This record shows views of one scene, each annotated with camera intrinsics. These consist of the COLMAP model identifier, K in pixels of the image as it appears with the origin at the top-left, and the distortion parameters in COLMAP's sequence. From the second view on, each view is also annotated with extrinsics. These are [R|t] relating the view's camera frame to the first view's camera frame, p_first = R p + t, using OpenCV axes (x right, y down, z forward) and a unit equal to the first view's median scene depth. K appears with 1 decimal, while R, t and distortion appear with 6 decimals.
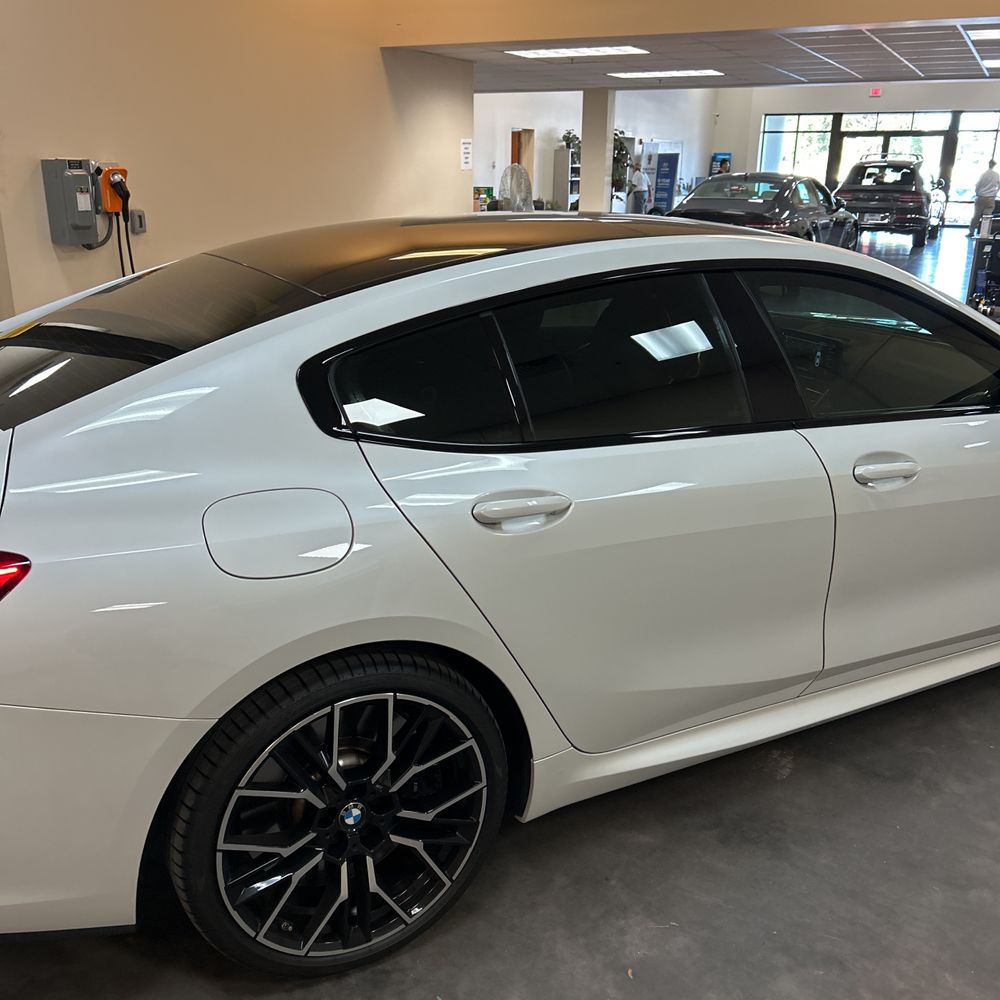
lens RADIAL K [[992.3, 0, 501.4], [0, 992.3, 505.0], [0, 0, 1]] dist [0.120206, -0.314003]
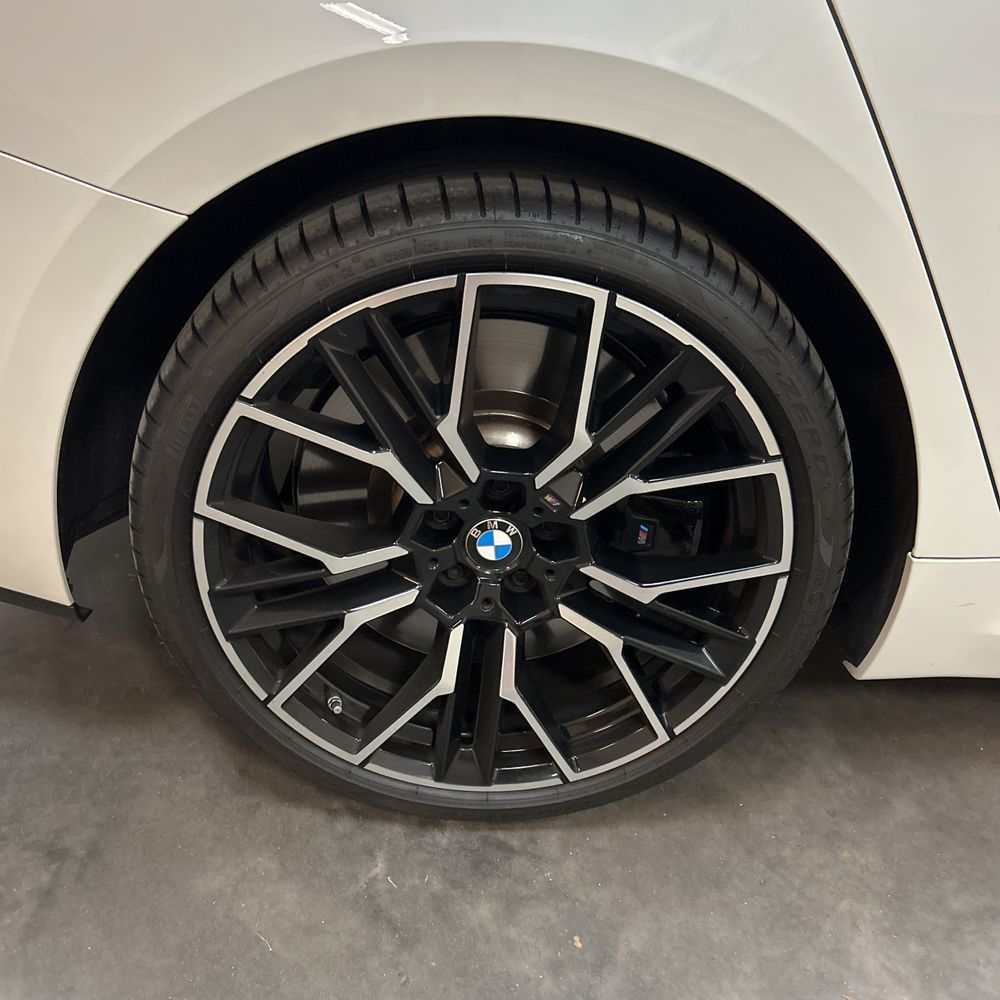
lens RADIAL K [[1004.6, 0, 500.0], [0, 1004.6, 500.0], [0, 0, 1]] dist [0.014443, 0.002825]
pose [[0.887205, 0.262611, -0.379345, 0.034592], [-0.192055, 0.957794, 0.213882, 0.182653], [0.419502, -0.116902, 0.900196, 0.557464]]
